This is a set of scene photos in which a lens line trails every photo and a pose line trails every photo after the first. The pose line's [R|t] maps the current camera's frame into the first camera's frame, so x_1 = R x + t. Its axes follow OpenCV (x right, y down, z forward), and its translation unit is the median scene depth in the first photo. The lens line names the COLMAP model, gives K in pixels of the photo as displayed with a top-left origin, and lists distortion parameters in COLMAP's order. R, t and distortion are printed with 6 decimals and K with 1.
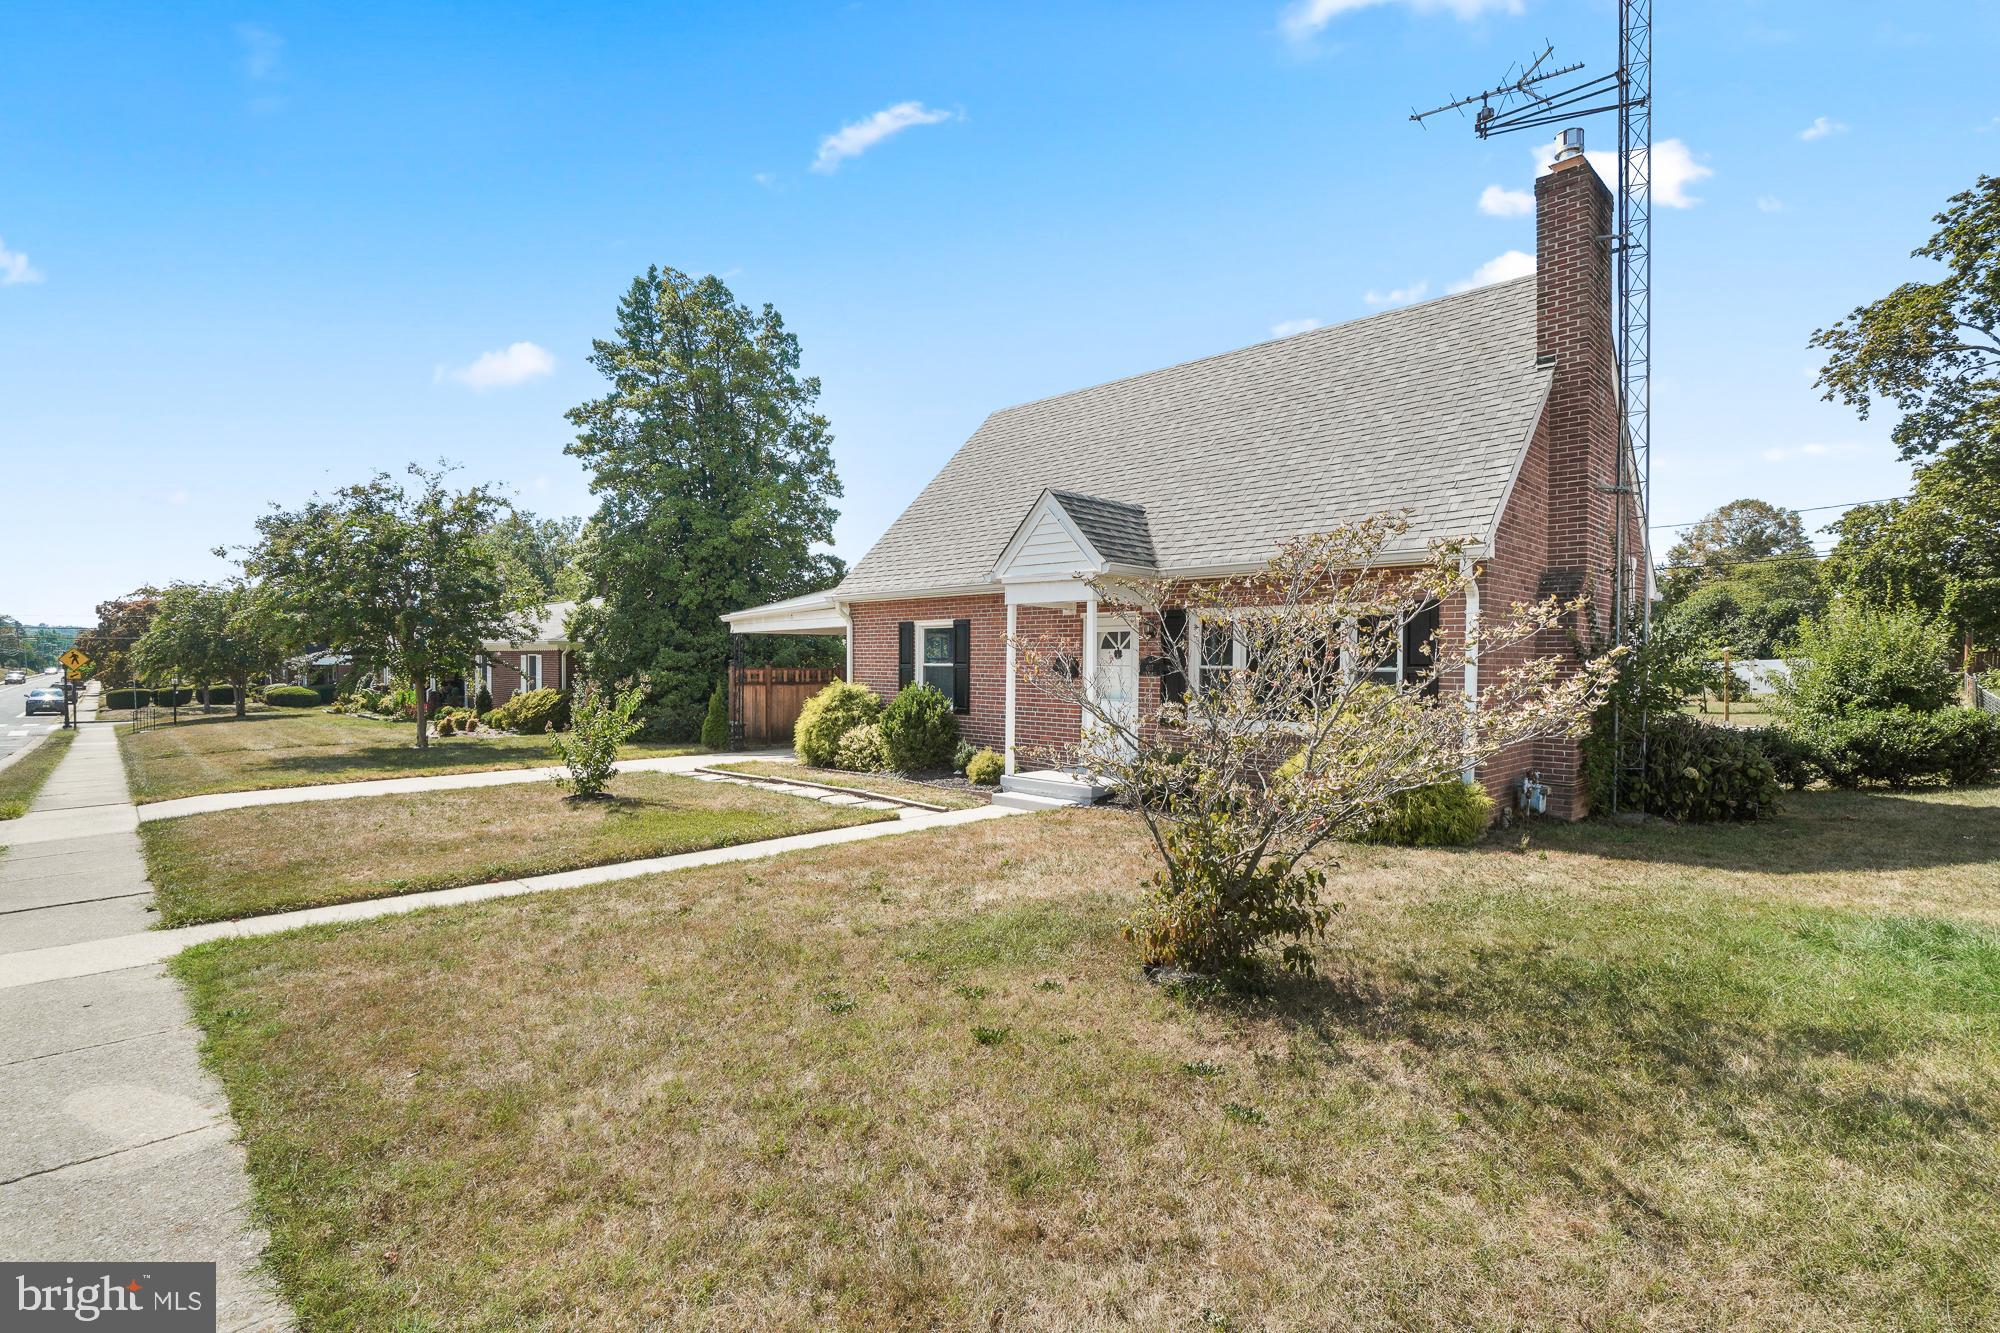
lens RADIAL K [[970.1, 0, 1017.1], [0, 970.1, 677.7], [0, 0, 1]] dist [0.002483, -0.000429]
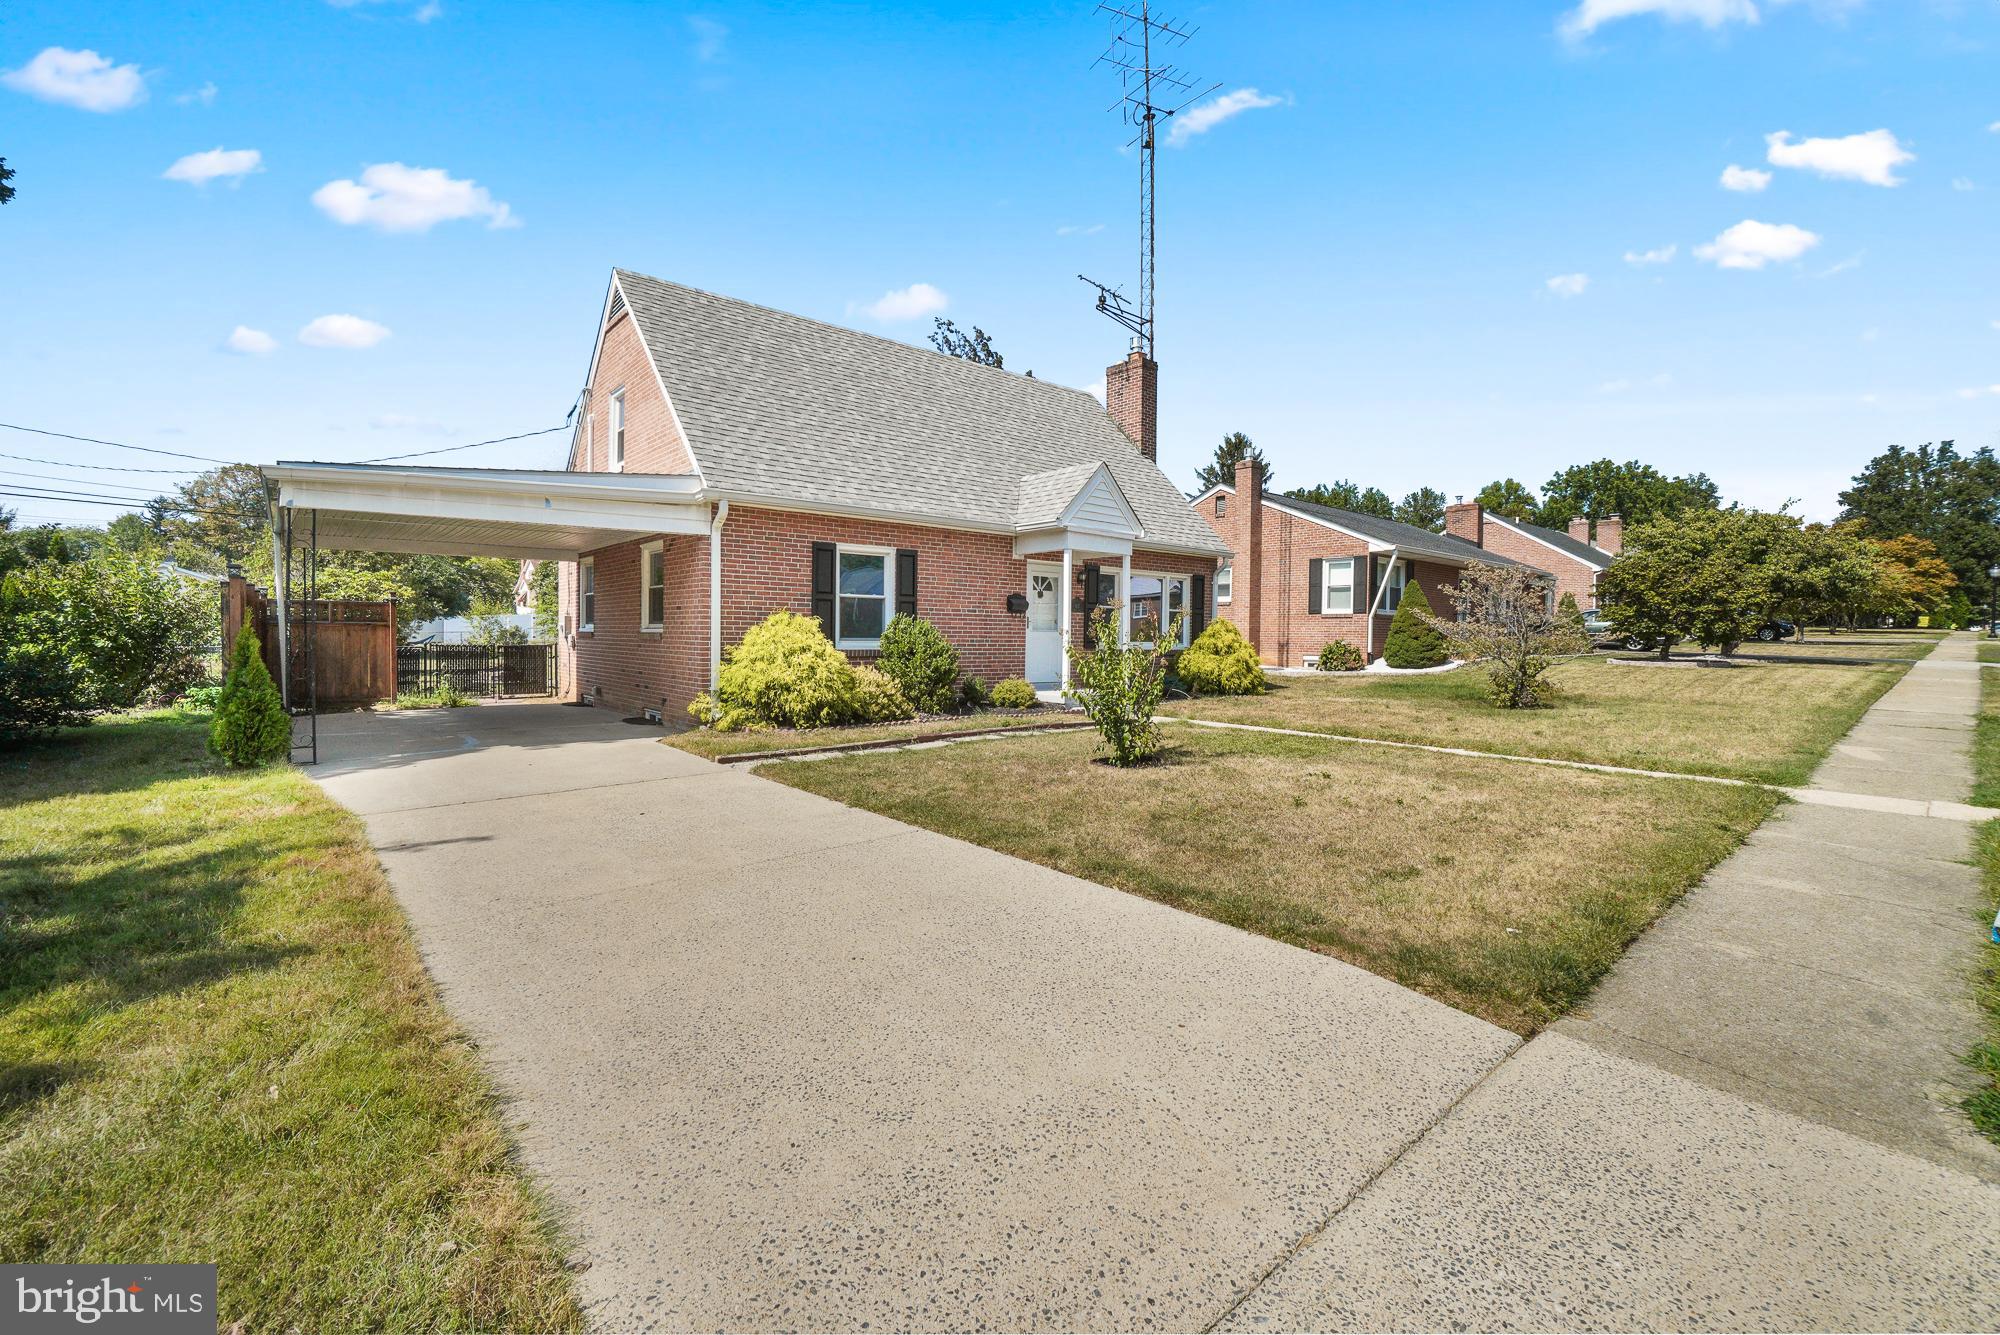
lens RADIAL K [[864.2, 0, 998.0], [0, 864.2, 656.6], [0, 0, 1]] dist [-0.011296, -0.002142]
pose [[0.086419, -0.034491, 0.995662, -0.857720], [0.000885, 0.999403, 0.034544, 0.014823], [-0.996258, -0.002104, 0.086398, 0.800774]]
